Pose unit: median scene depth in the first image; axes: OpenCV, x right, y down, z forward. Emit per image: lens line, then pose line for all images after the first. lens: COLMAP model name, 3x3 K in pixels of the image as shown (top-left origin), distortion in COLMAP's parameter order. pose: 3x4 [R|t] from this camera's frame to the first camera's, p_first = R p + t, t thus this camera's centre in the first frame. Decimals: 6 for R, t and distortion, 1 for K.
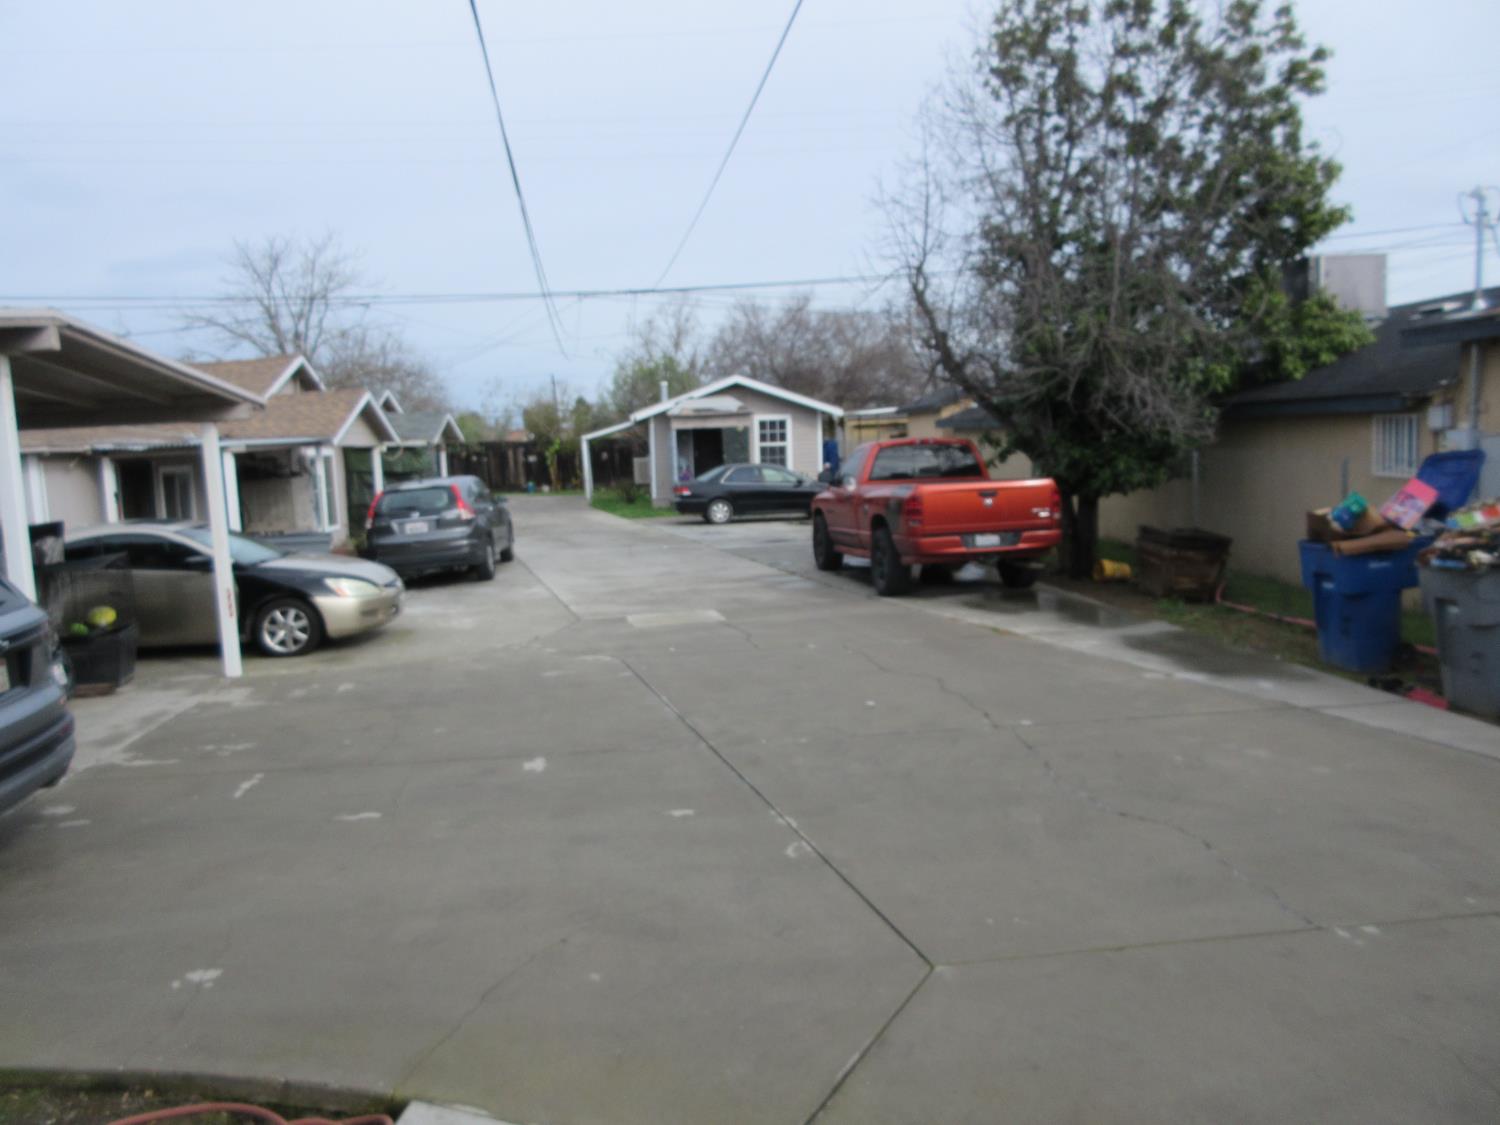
lens RADIAL K [[1118.2, 0, 750.0], [0, 1118.2, 562.5], [0, 0, 1]] dist [-0.004501, -0.001694]
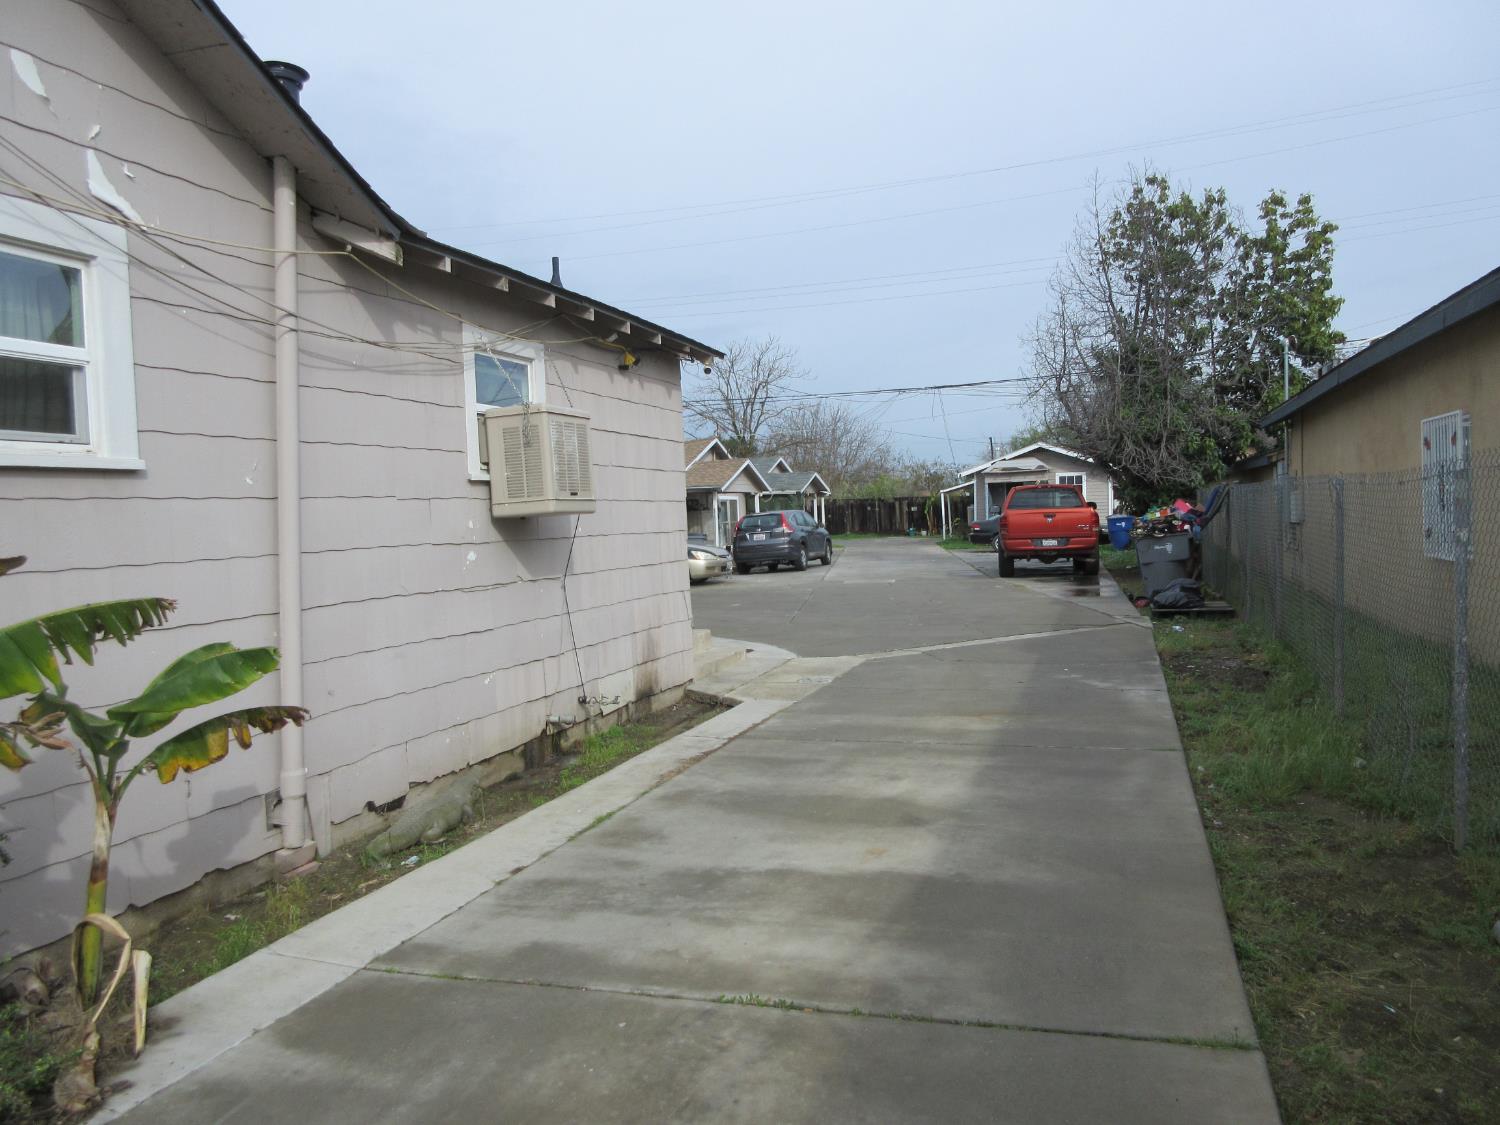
lens RADIAL K [[1118.2, 0, 750.0], [0, 1118.2, 562.5], [0, 0, 1]] dist [-0.004501, -0.001694]
pose [[0.917977, 0.024692, -0.395864, 0.378660], [-0.045781, 0.997986, -0.043913, 0.085447], [0.393983, 0.058434, 0.917259, -0.602761]]
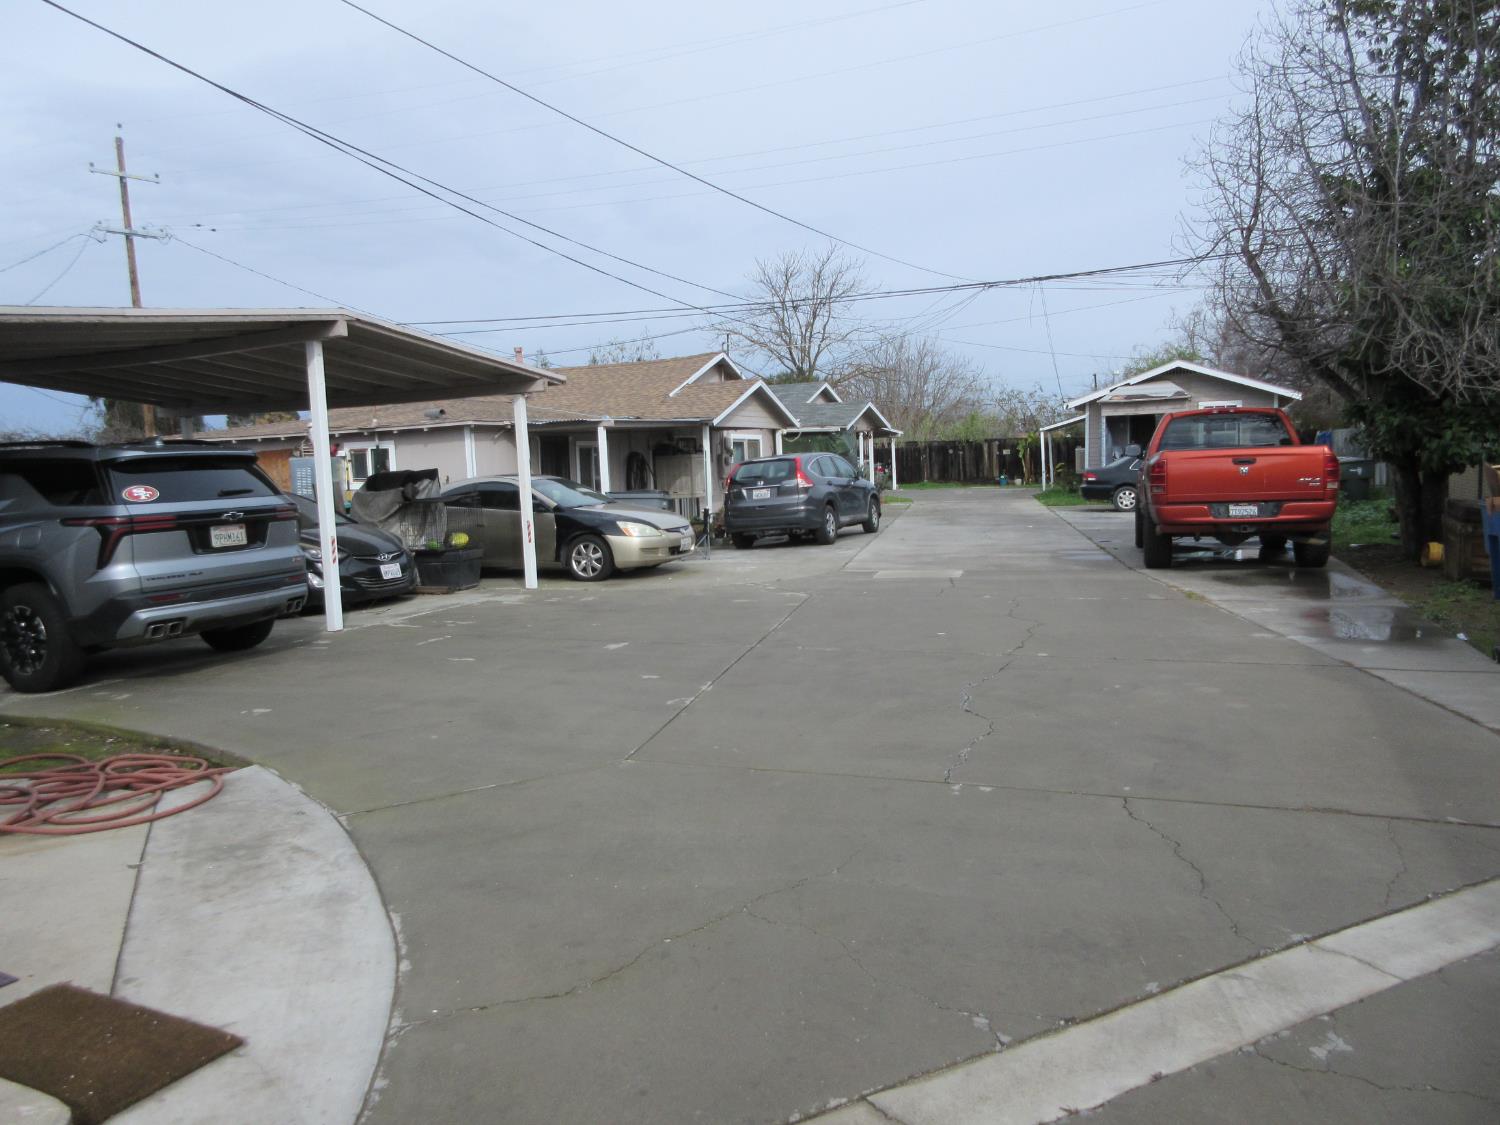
lens RADIAL K [[1118.2, 0, 750.0], [0, 1118.2, 562.5], [0, 0, 1]] dist [-0.004501, -0.001694]
pose [[0.882237, 0.048021, -0.468351, 0.233430], [-0.049545, 0.998731, 0.009074, 0.029169], [0.468192, 0.015199, 0.883496, -0.023988]]
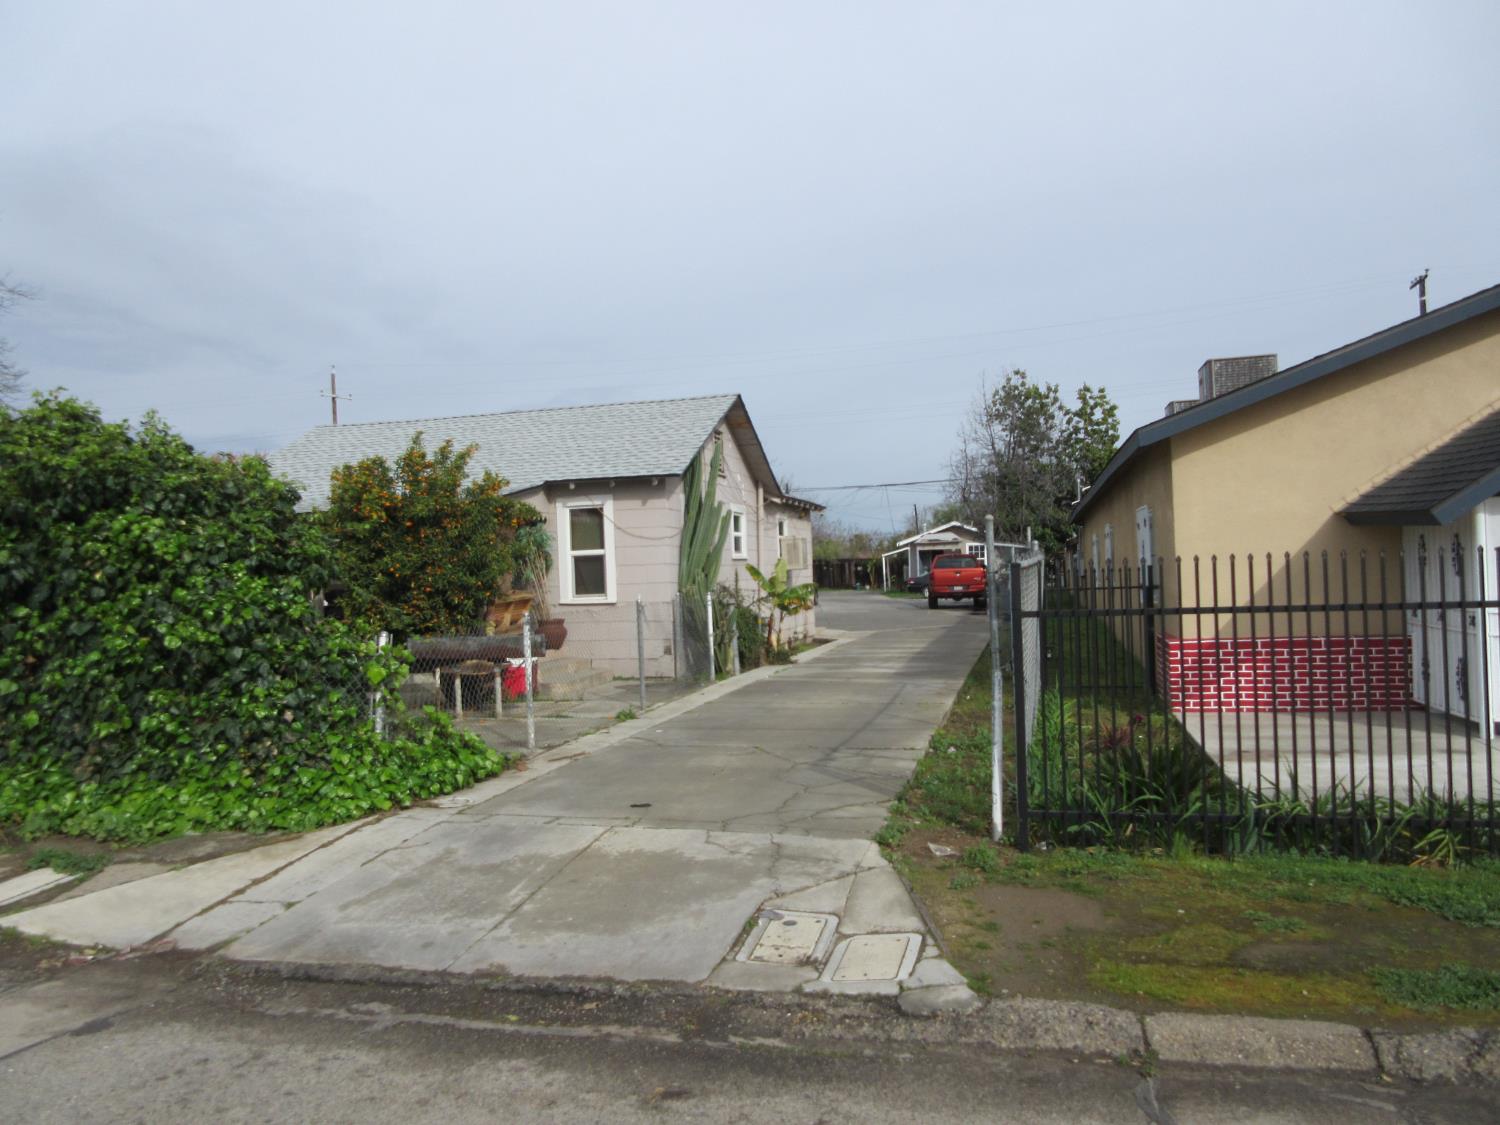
lens RADIAL K [[1118.2, 0, 750.0], [0, 1118.2, 562.5], [0, 0, 1]] dist [-0.004501, -0.001694]
pose [[0.942530, 0.005868, -0.334070, 0.551561], [-0.041518, 0.994153, -0.099675, 0.186842], [0.331532, 0.107817, 0.937263, -1.593124]]
